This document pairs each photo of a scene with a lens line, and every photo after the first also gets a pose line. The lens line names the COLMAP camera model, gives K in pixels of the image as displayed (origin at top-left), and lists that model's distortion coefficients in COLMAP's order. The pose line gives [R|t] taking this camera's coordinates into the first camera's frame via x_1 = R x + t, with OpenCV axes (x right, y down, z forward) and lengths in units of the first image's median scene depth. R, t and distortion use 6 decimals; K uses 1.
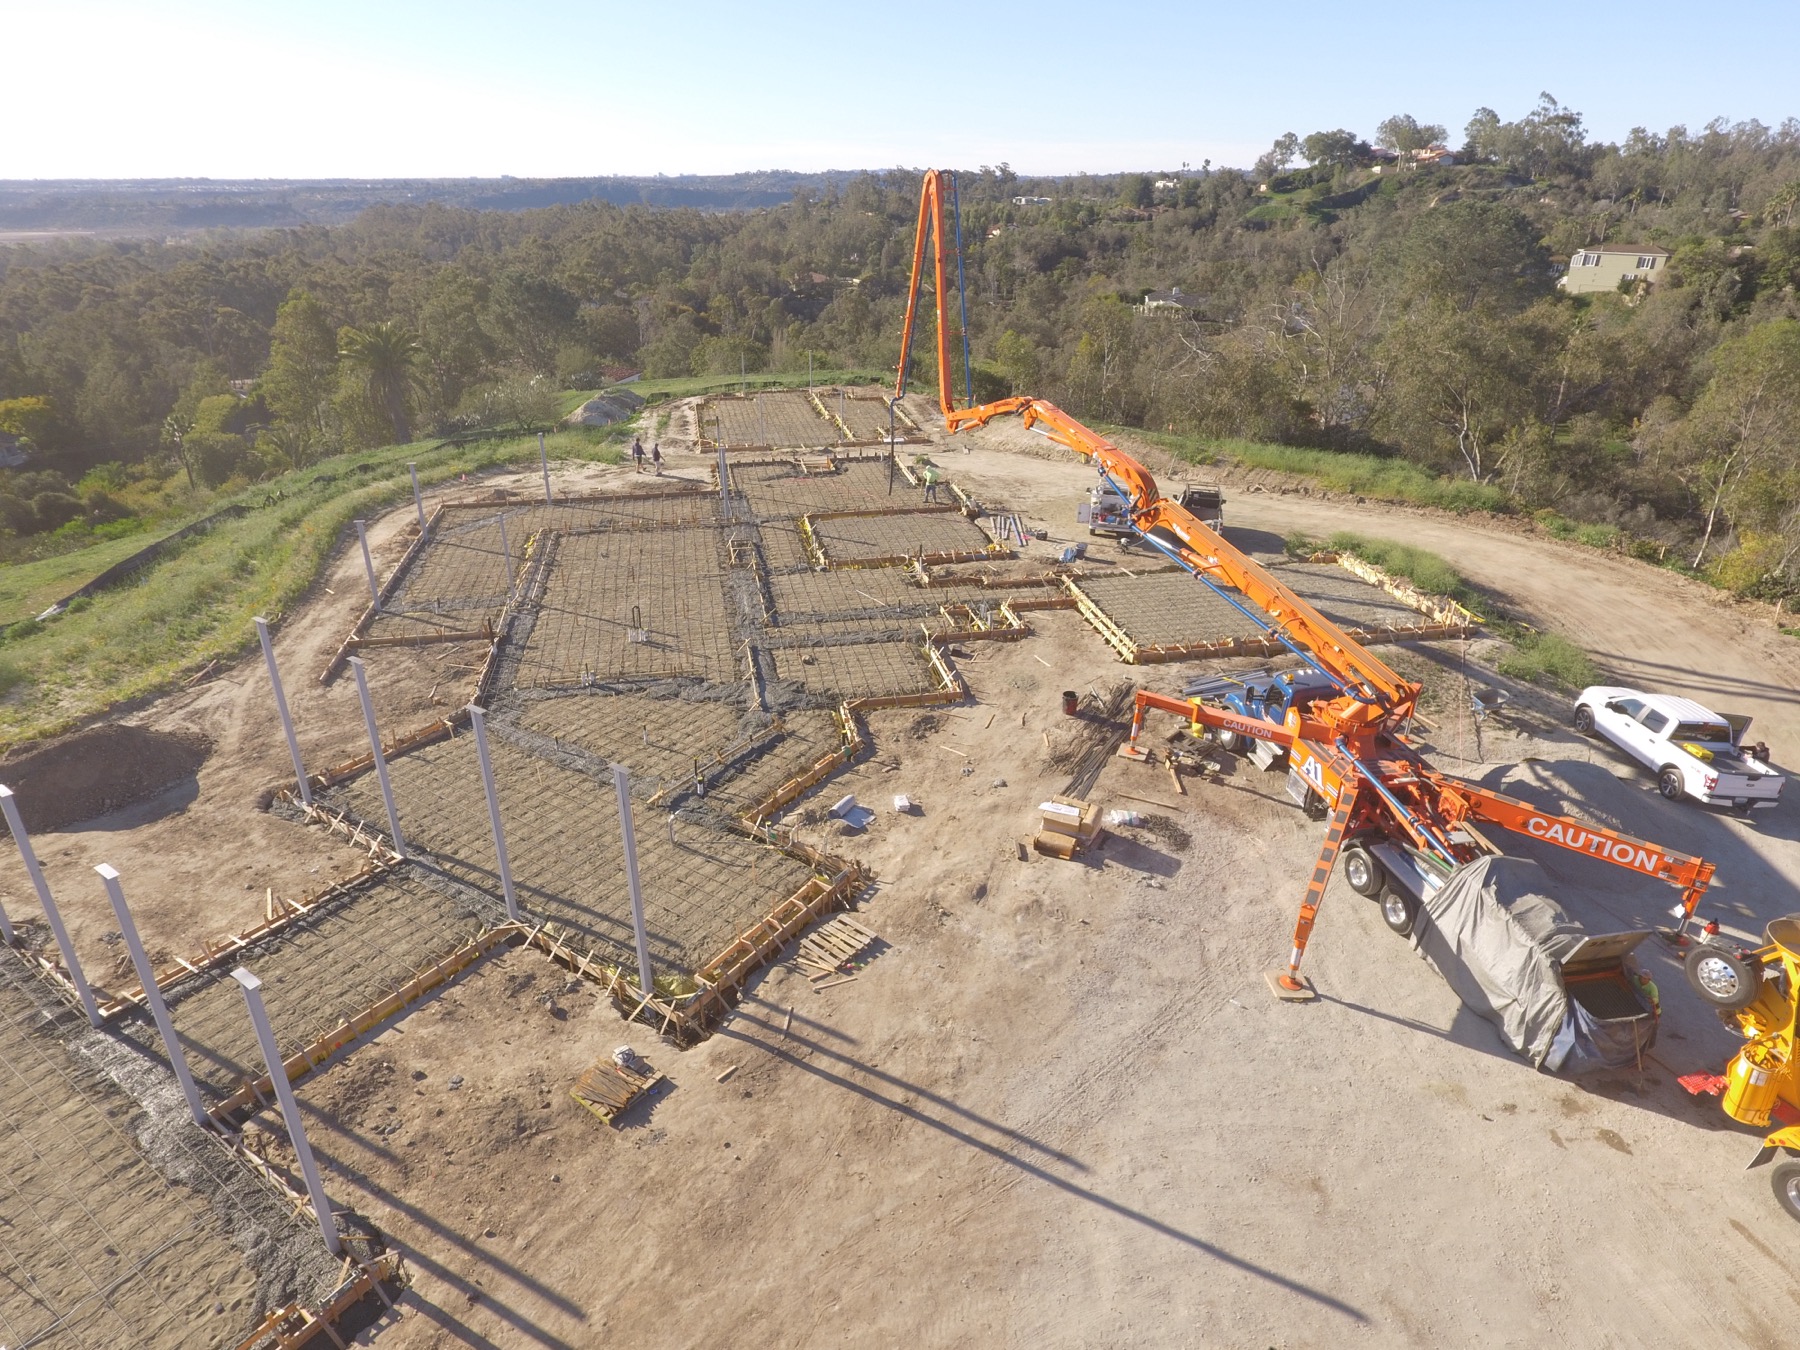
lens RADIAL K [[1055.2, 0, 875.2], [0, 1055.2, 670.2], [0, 0, 1]] dist [-0.002206, 0.000201]
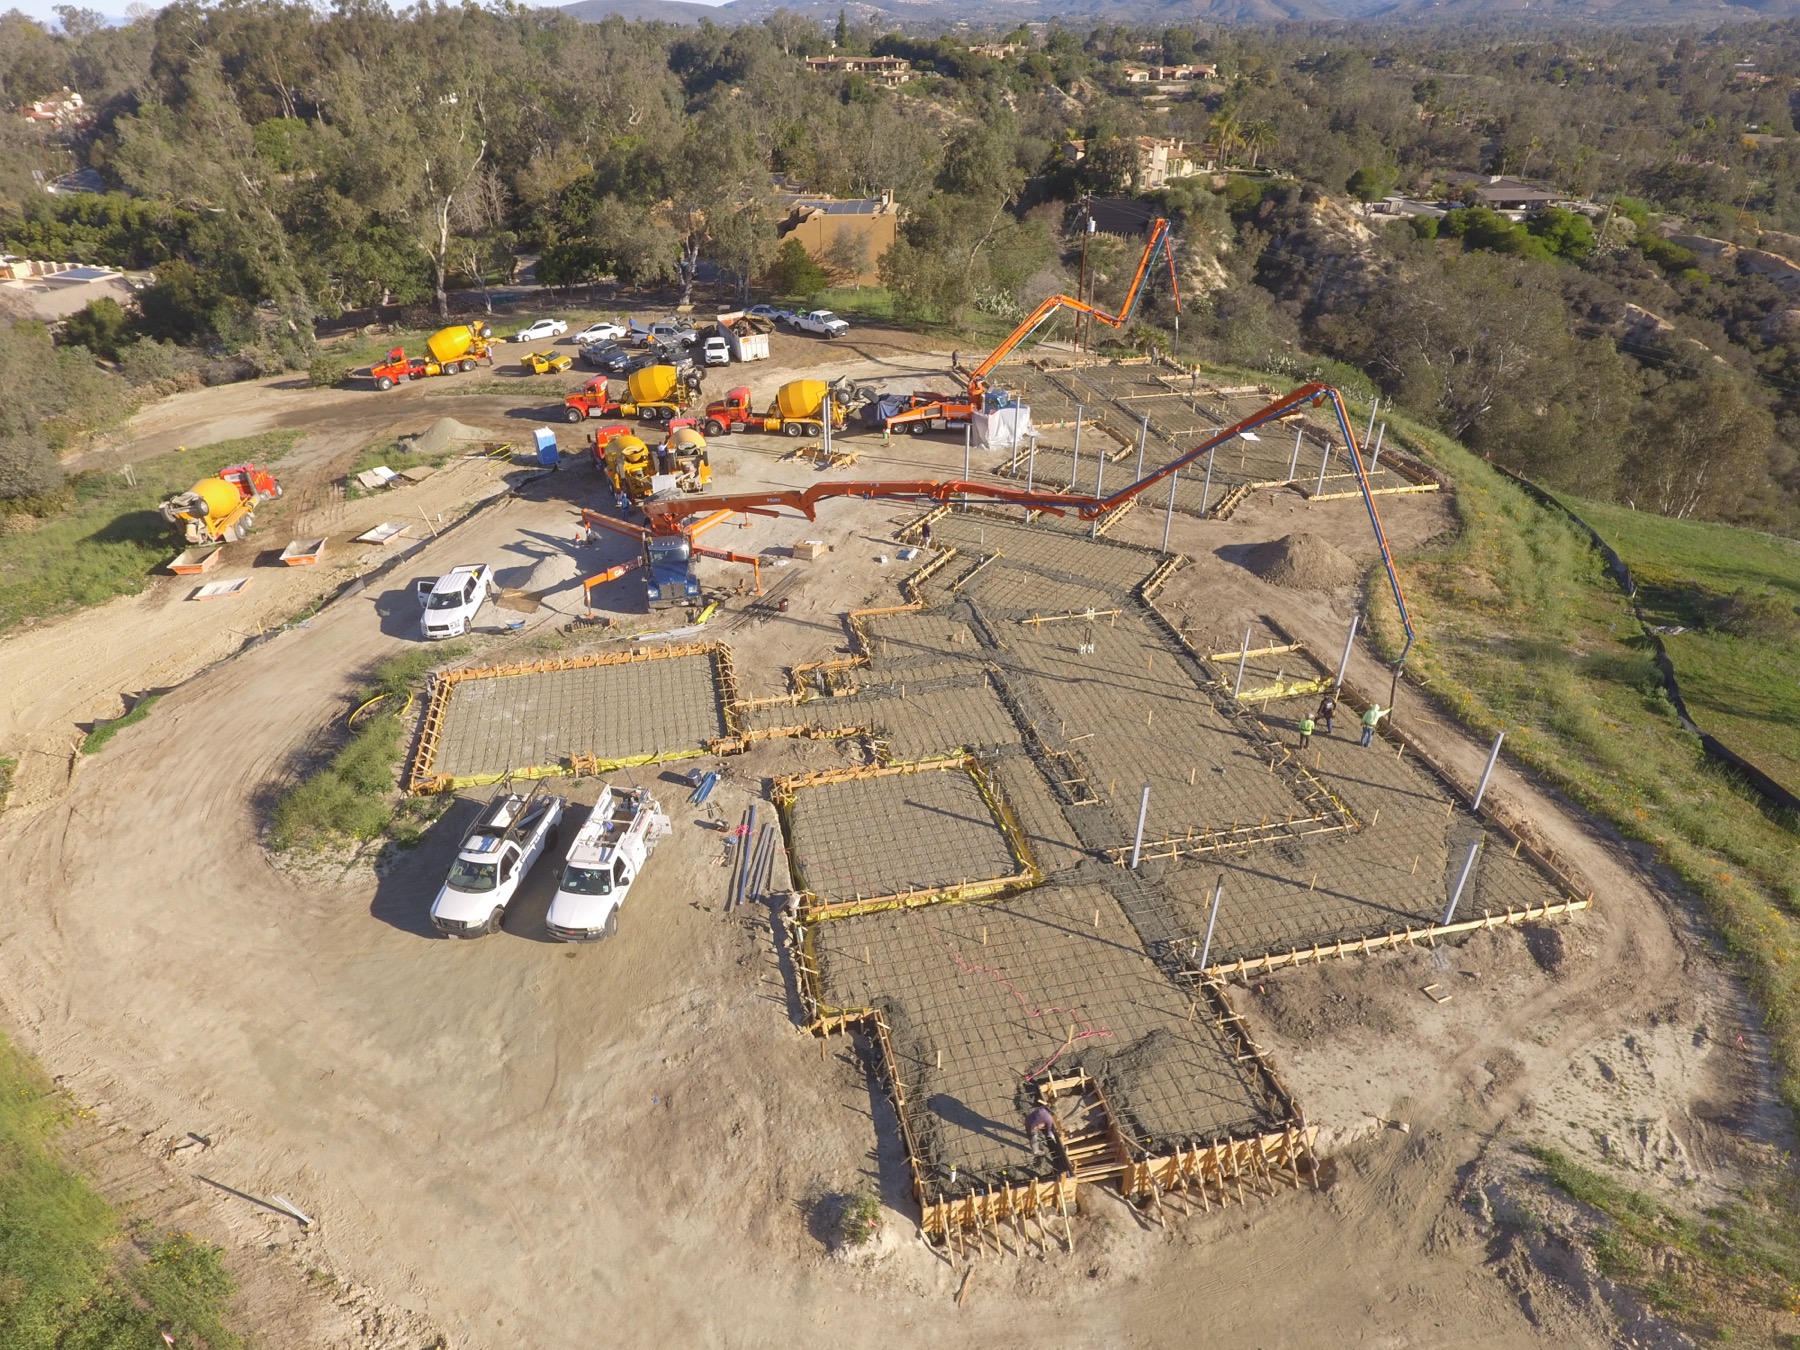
lens RADIAL K [[1055.2, 0, 874.8], [0, 1055.2, 667.6], [0, 0, 1]] dist [-0.002206, 0.000201]
pose [[-0.999374, 0.028696, -0.020707, 0.087927], [-0.001301, 0.554968, 0.831870, -1.434063], [0.035363, 0.831376, -0.554583, 2.229236]]
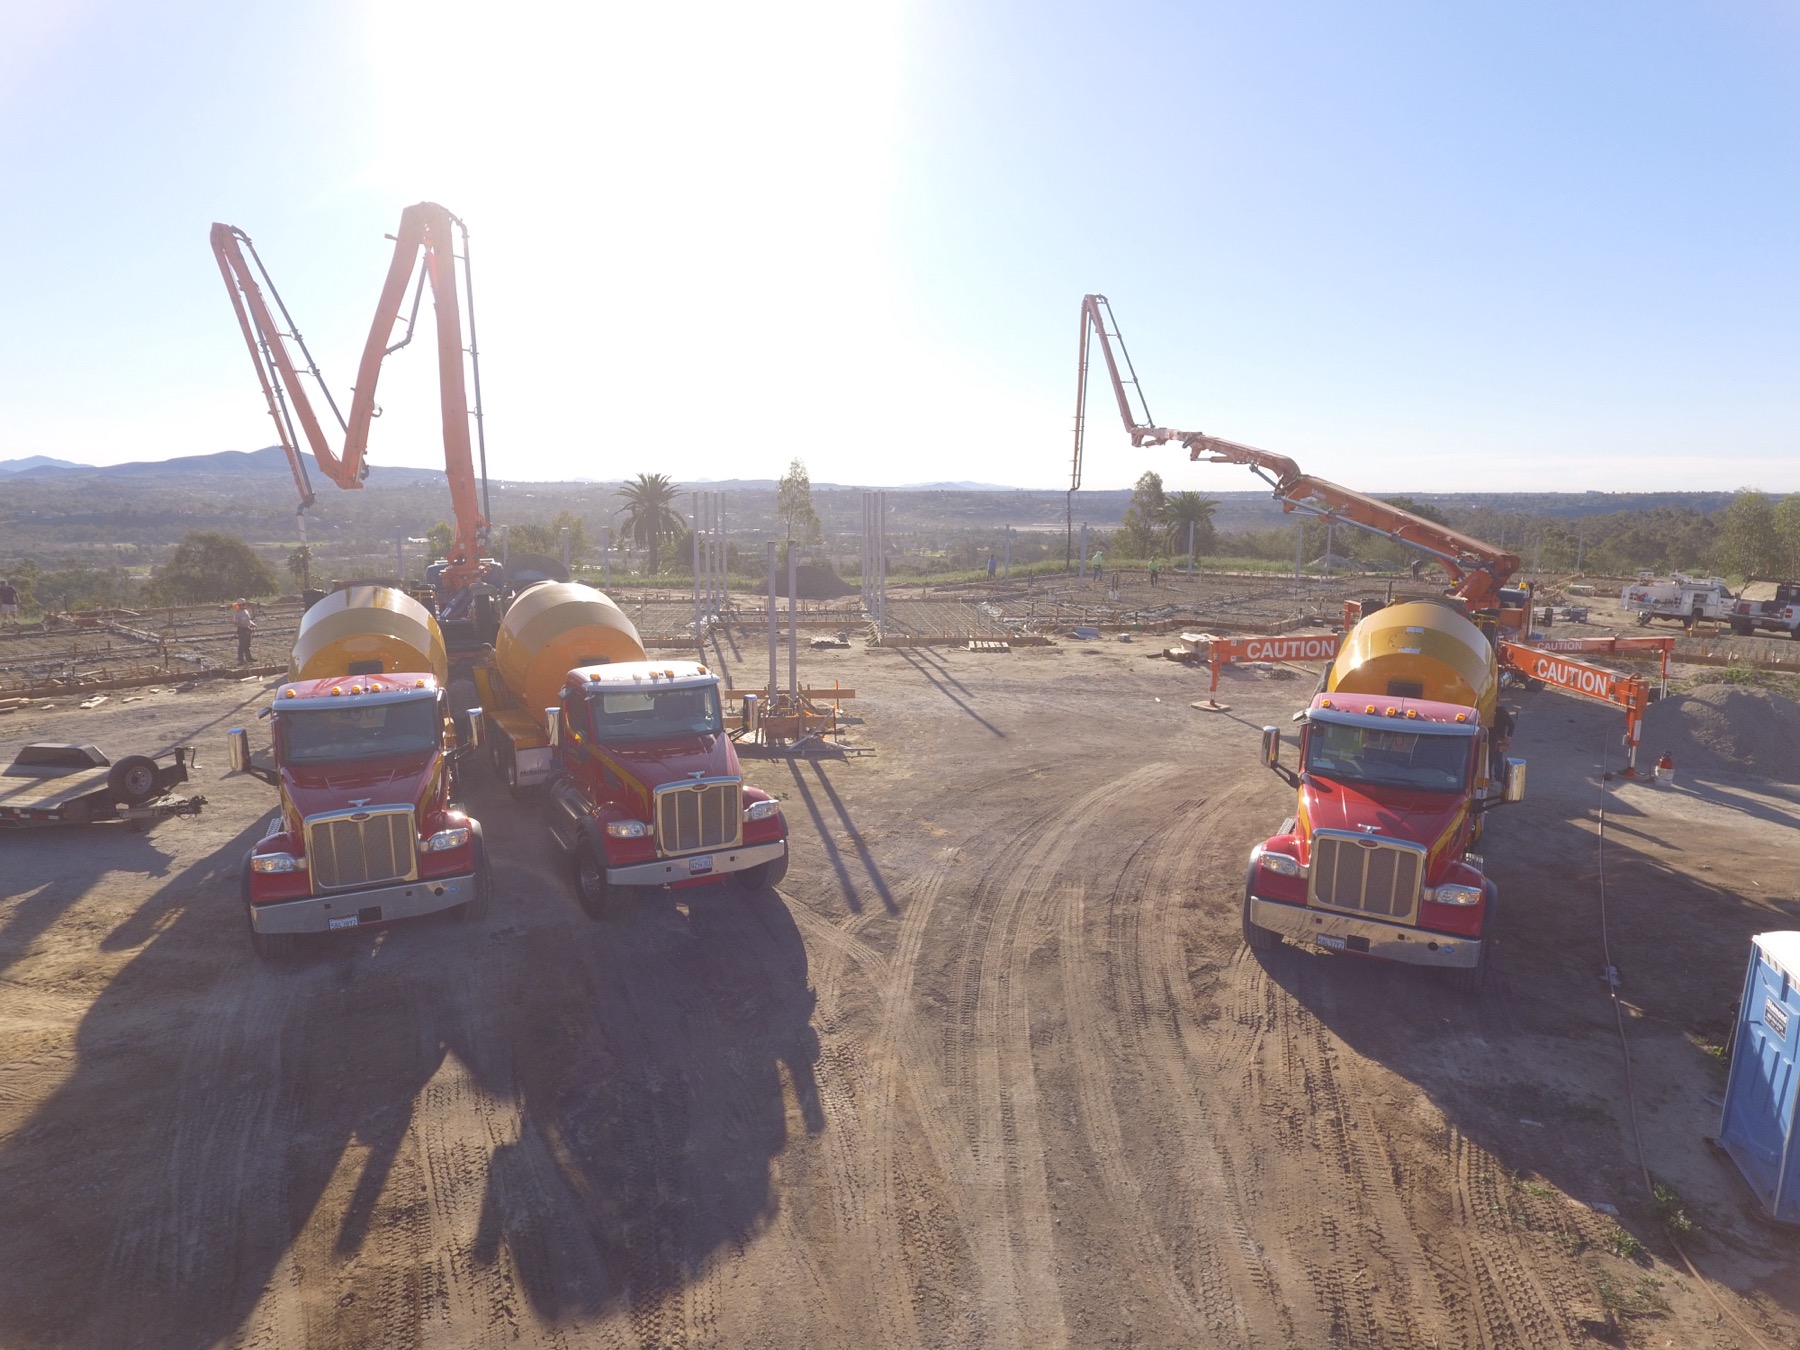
lens RADIAL K [[1055.2, 0, 872.5], [0, 1055.2, 671.6], [0, 0, 1]] dist [-0.002206, 0.000201]
pose [[0.621013, 0.136402, -0.771840, 0.859438], [-0.336737, 0.935660, -0.105582, 0.407363], [0.707779, 0.325475, 0.626989, -0.096630]]
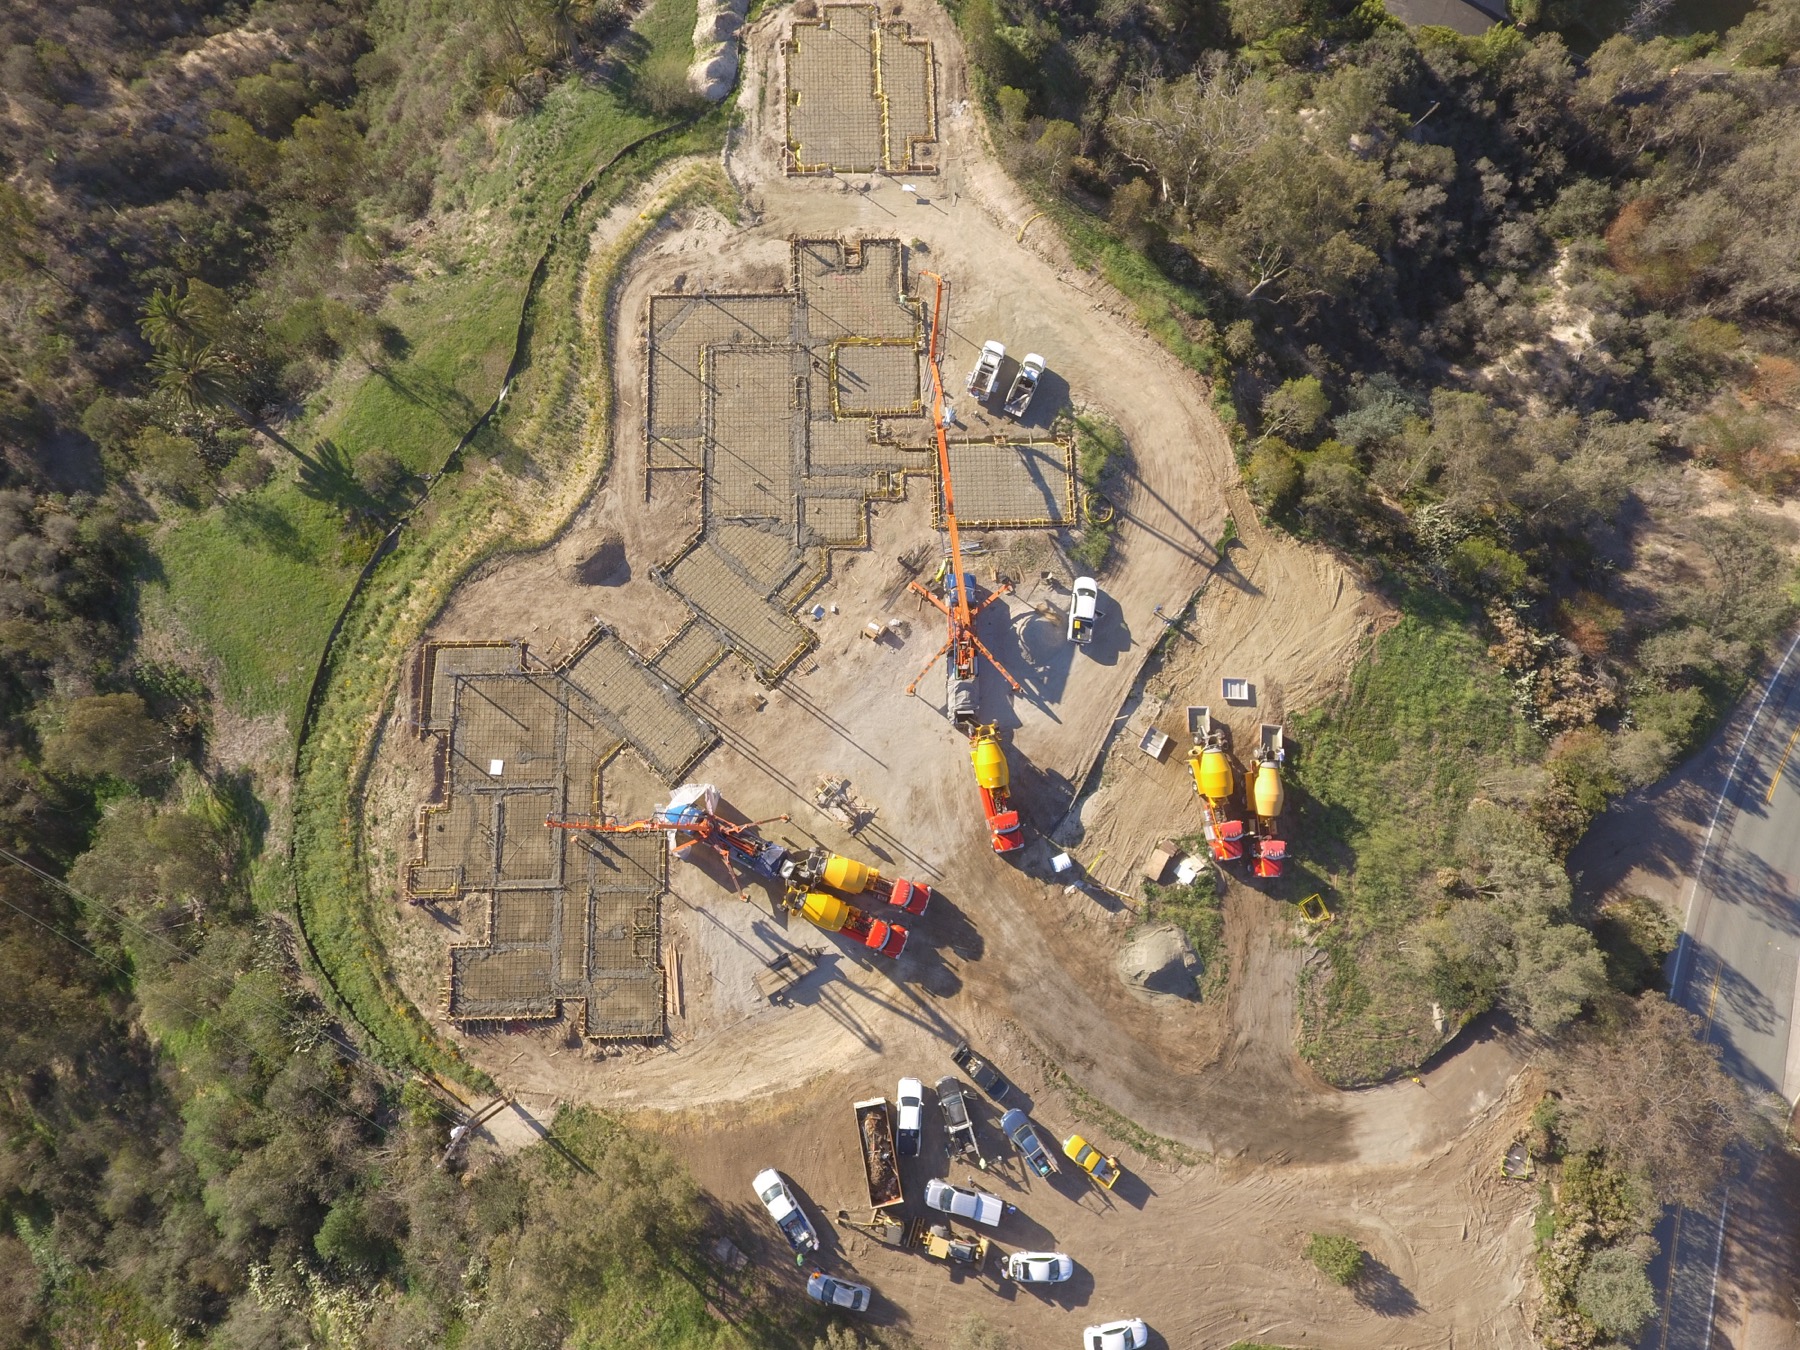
lens RADIAL K [[1055.2, 0, 878.6], [0, 1055.2, 671.3], [0, 0, 1]] dist [-0.002206, 0.000201]
pose [[0.988104, 0.153247, -0.012893, 0.235101], [-0.080067, 0.584204, 0.807648, -2.427397], [0.131302, -0.797008, 0.589524, -1.123625]]
